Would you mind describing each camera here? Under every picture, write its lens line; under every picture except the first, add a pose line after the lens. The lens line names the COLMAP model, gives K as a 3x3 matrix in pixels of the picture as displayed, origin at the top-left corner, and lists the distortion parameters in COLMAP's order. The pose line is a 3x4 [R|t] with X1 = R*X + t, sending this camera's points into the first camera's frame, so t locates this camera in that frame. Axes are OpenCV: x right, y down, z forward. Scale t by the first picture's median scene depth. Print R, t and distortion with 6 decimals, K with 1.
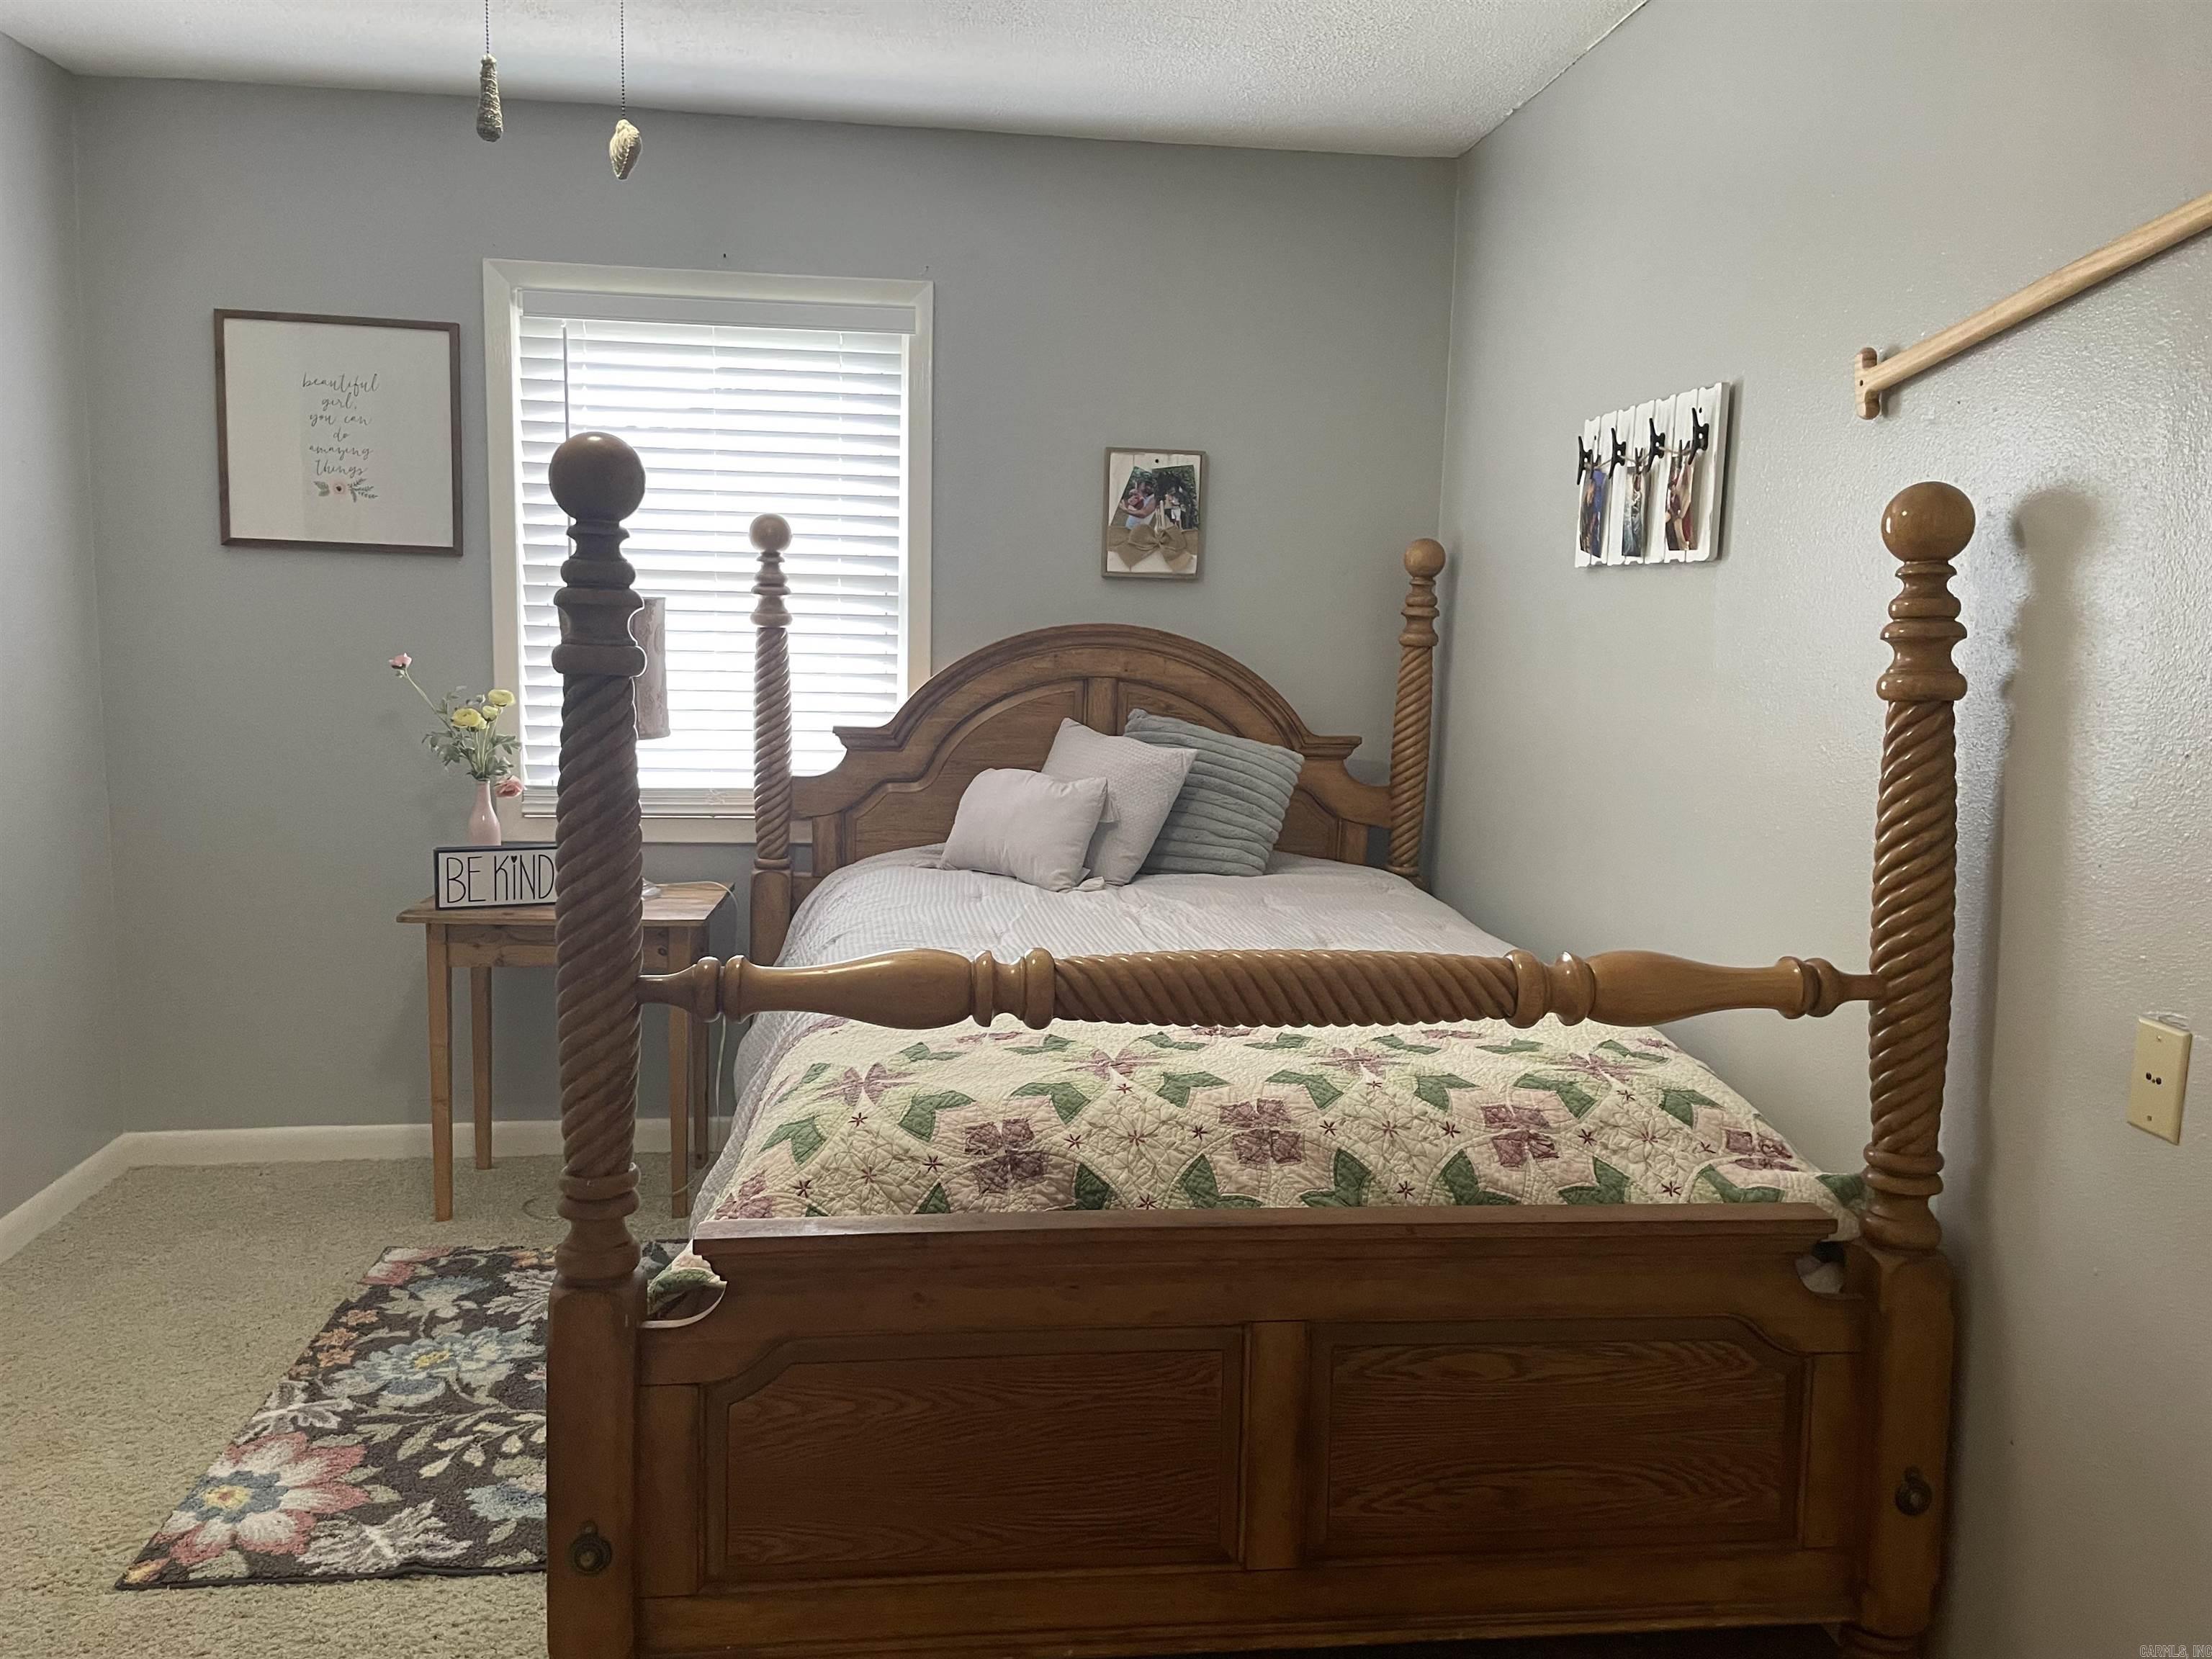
lens RADIAL K [[1661.5, 0, 1105.0], [0, 1661.5, 835.0], [0, 0, 1]] dist [0.087011, -0.118329]
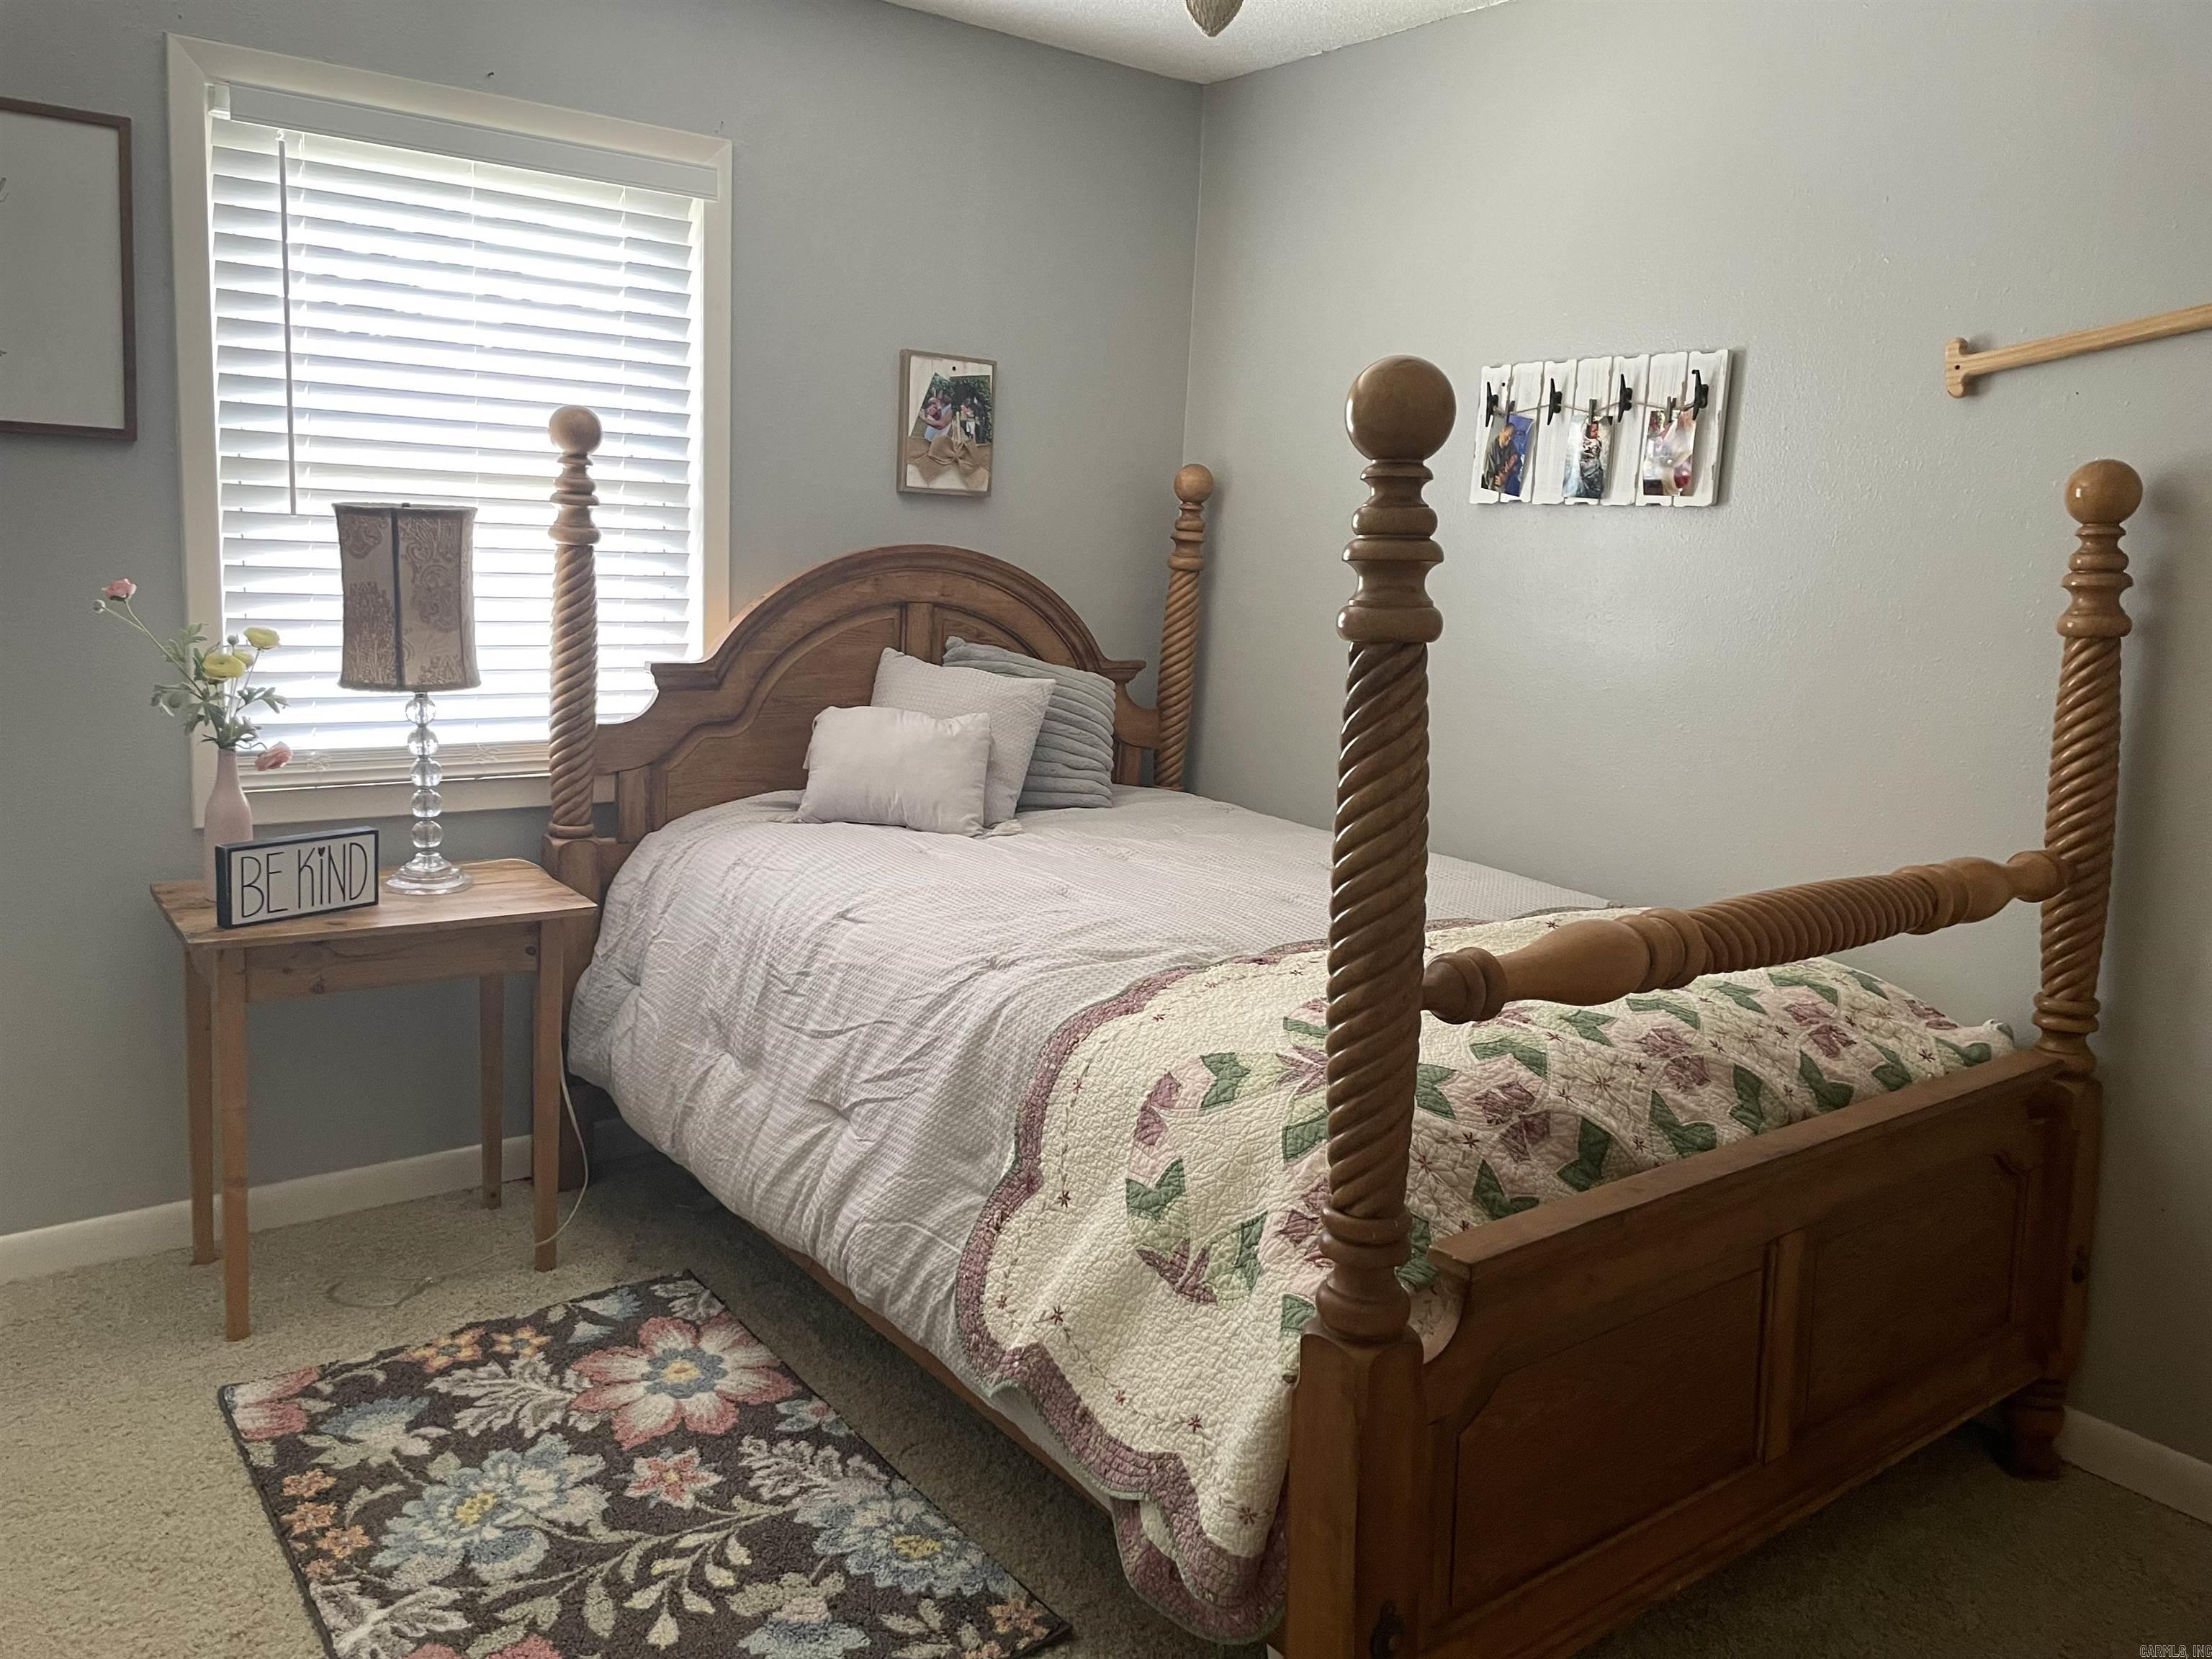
lens RADIAL K [[1661.5, 0, 1064.5], [0, 1661.5, 813.2], [0, 0, 1]] dist [0.087011, -0.118329]
pose [[0.860400, -0.070625, 0.504701, -0.434711], [0.046033, 0.997073, 0.061049, -0.033037], [-0.507535, -0.029293, 0.861133, 0.169493]]
